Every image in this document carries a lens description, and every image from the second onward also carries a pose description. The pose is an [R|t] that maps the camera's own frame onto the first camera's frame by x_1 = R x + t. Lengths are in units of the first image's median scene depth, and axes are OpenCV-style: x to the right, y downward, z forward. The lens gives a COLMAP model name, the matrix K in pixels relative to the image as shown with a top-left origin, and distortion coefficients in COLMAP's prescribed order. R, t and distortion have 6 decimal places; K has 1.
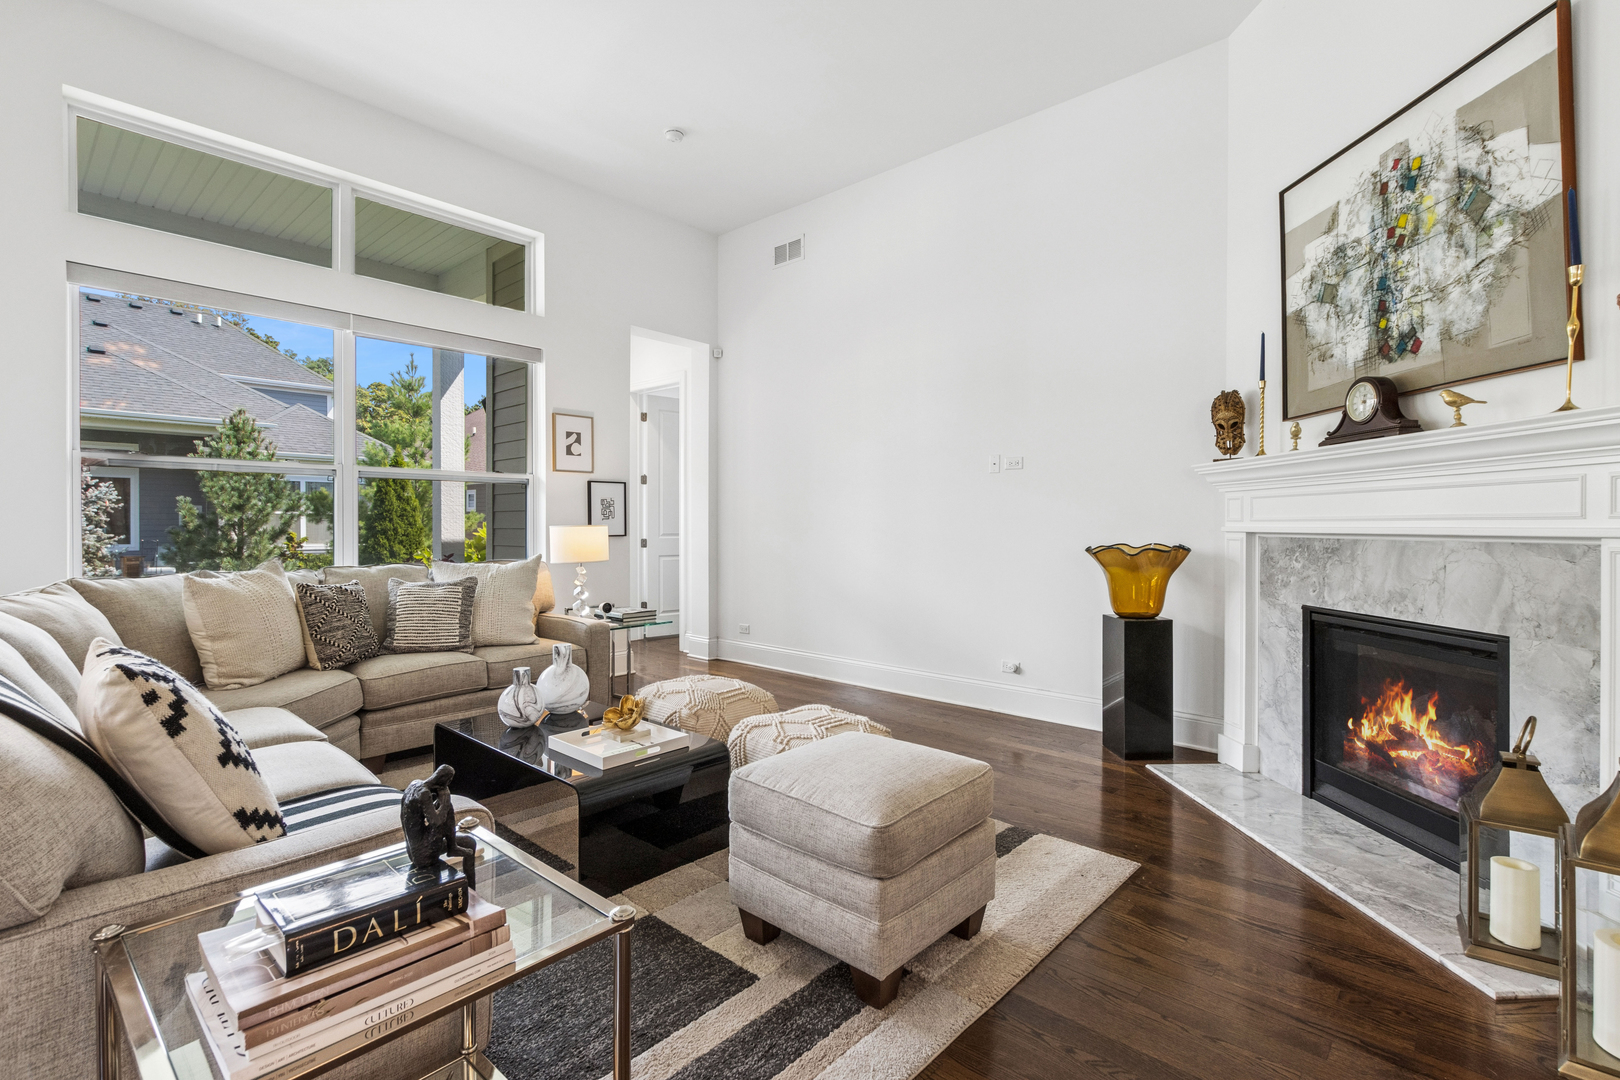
lens RADIAL K [[748.1, 0, 806.9], [0, 748.1, 531.7], [0, 0, 1]] dist [0.002198, -0.003026]
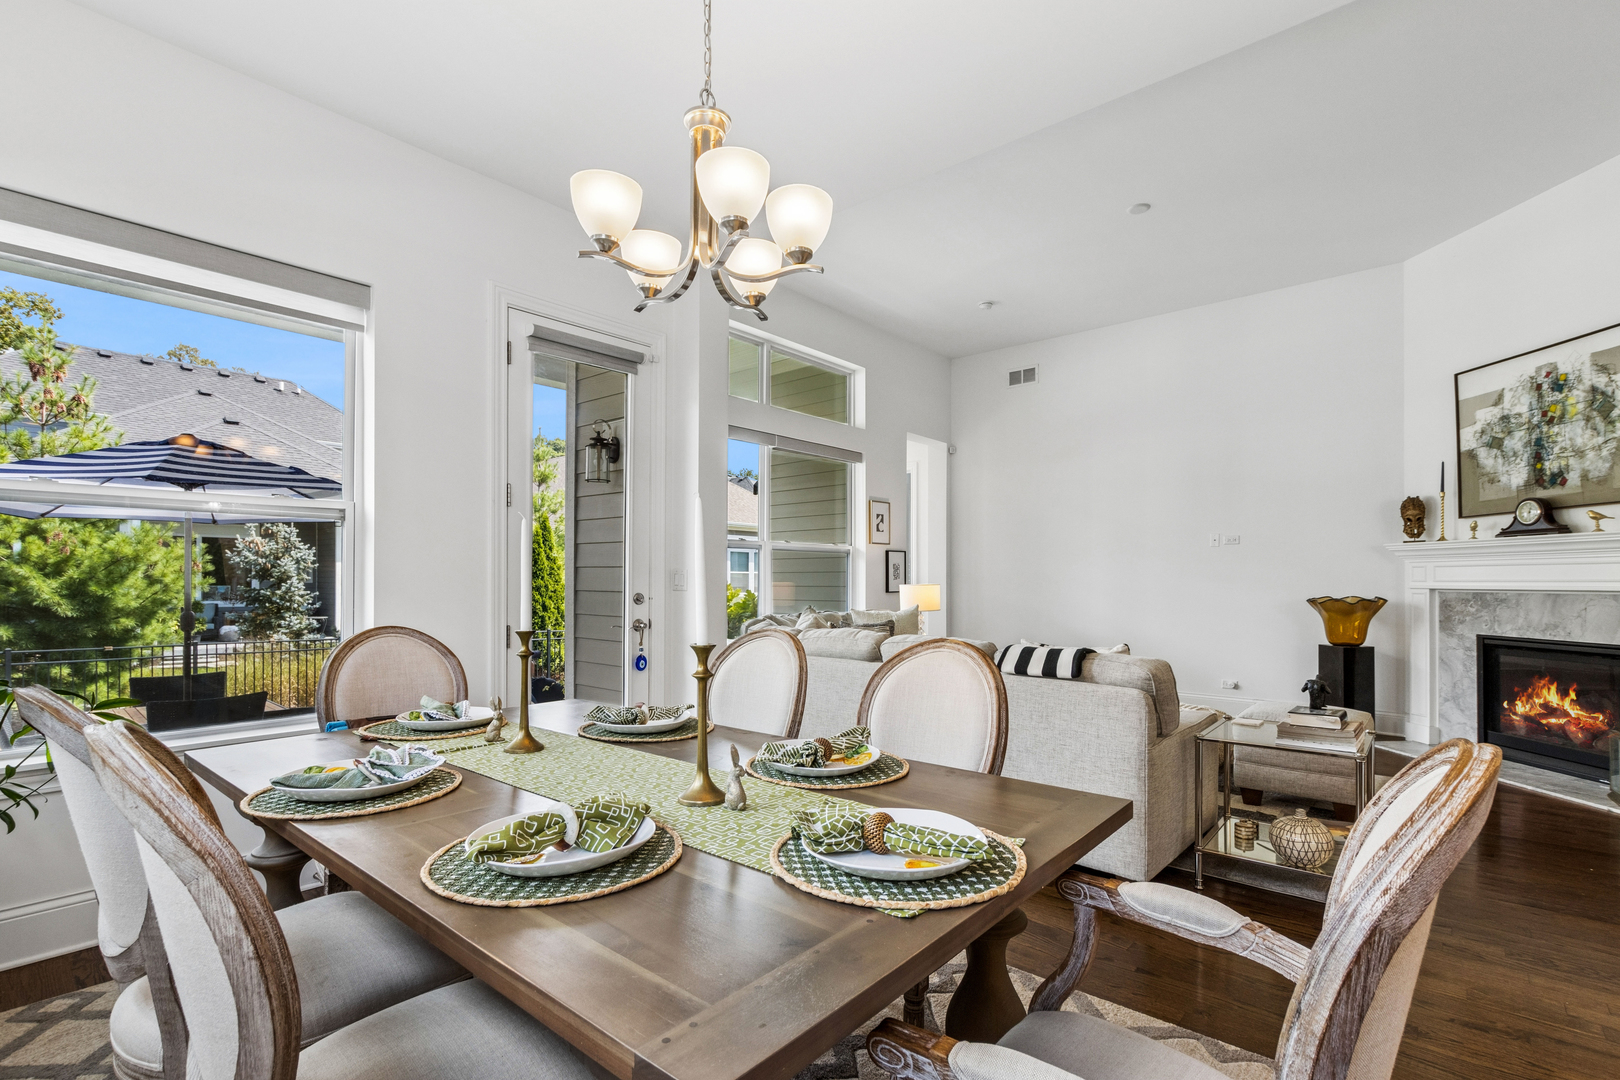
lens RADIAL K [[748.1, 0, 806.0], [0, 748.1, 577.1], [0, 0, 1]] dist [0.002198, -0.003026]
pose [[0.999755, -0.000525, 0.022126, -0.805252], [0.000832, 0.999904, -0.013856, -0.003560], [-0.022117, 0.013871, 0.999659, -0.566932]]
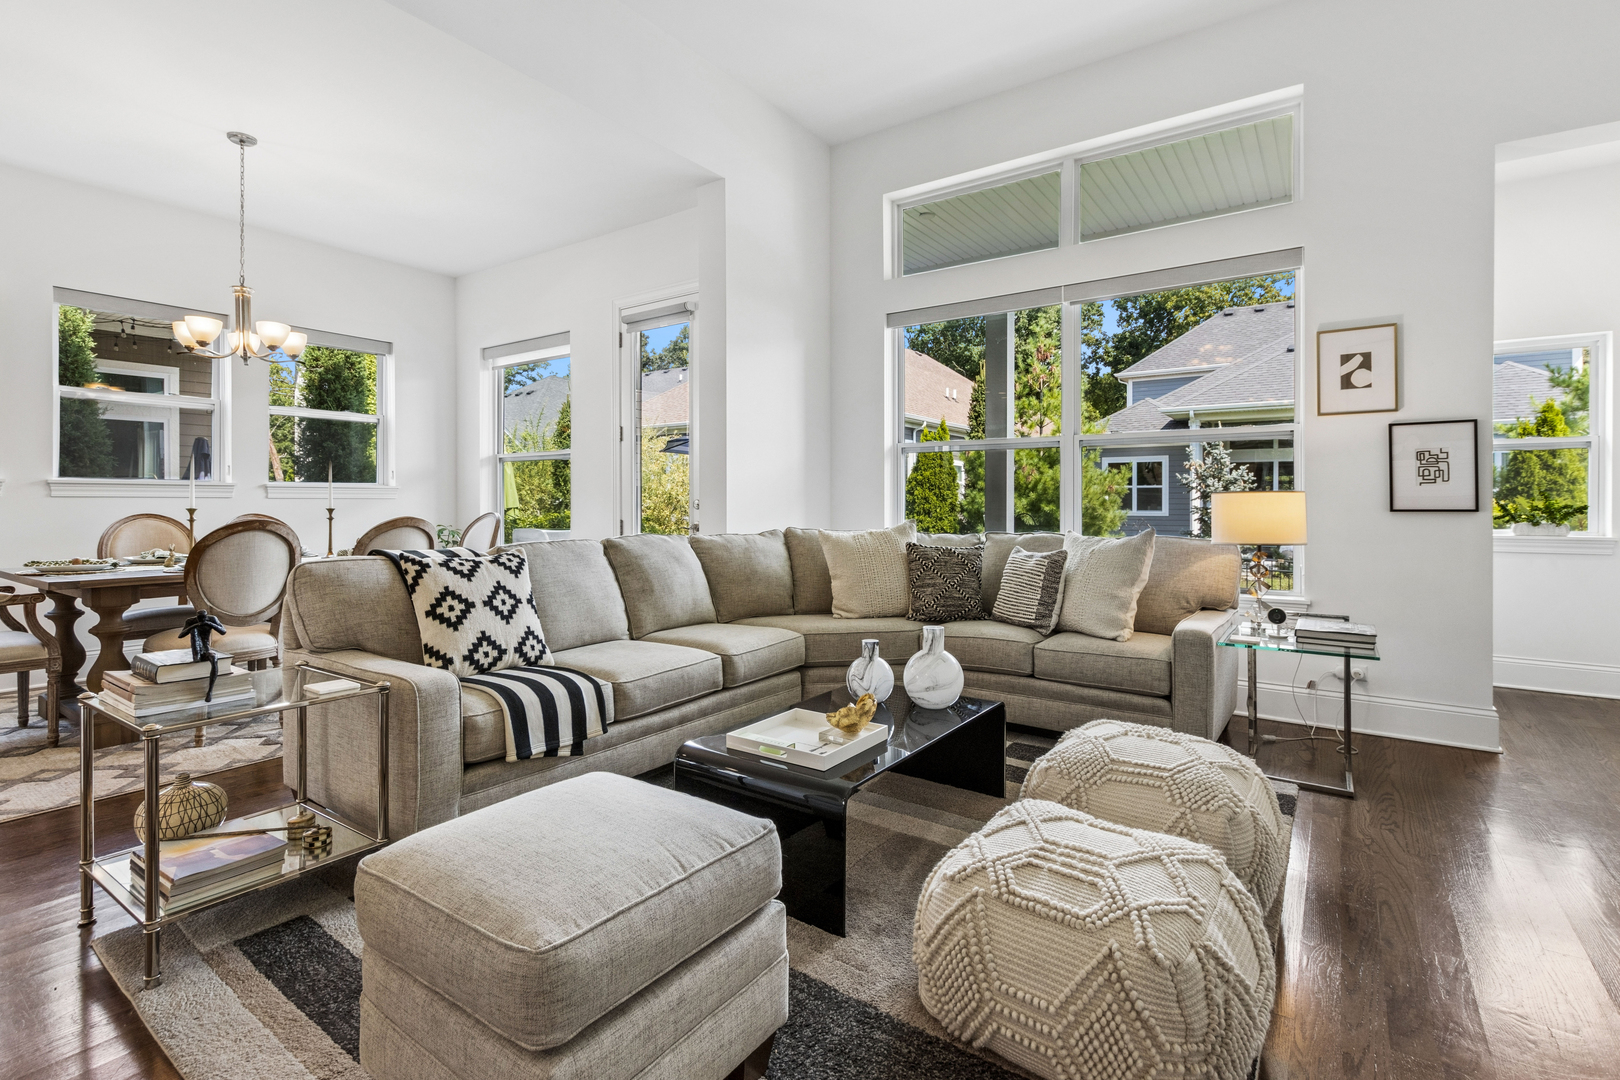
lens RADIAL K [[748.1, 0, 825.7], [0, 748.1, 503.2], [0, 0, 1]] dist [0.002198, -0.003026]
pose [[0.133170, -0.001205, -0.991092, 0.483043], [-0.012339, 0.999920, -0.002873, 0.013280], [0.991016, 0.012612, 0.133145, 0.759147]]
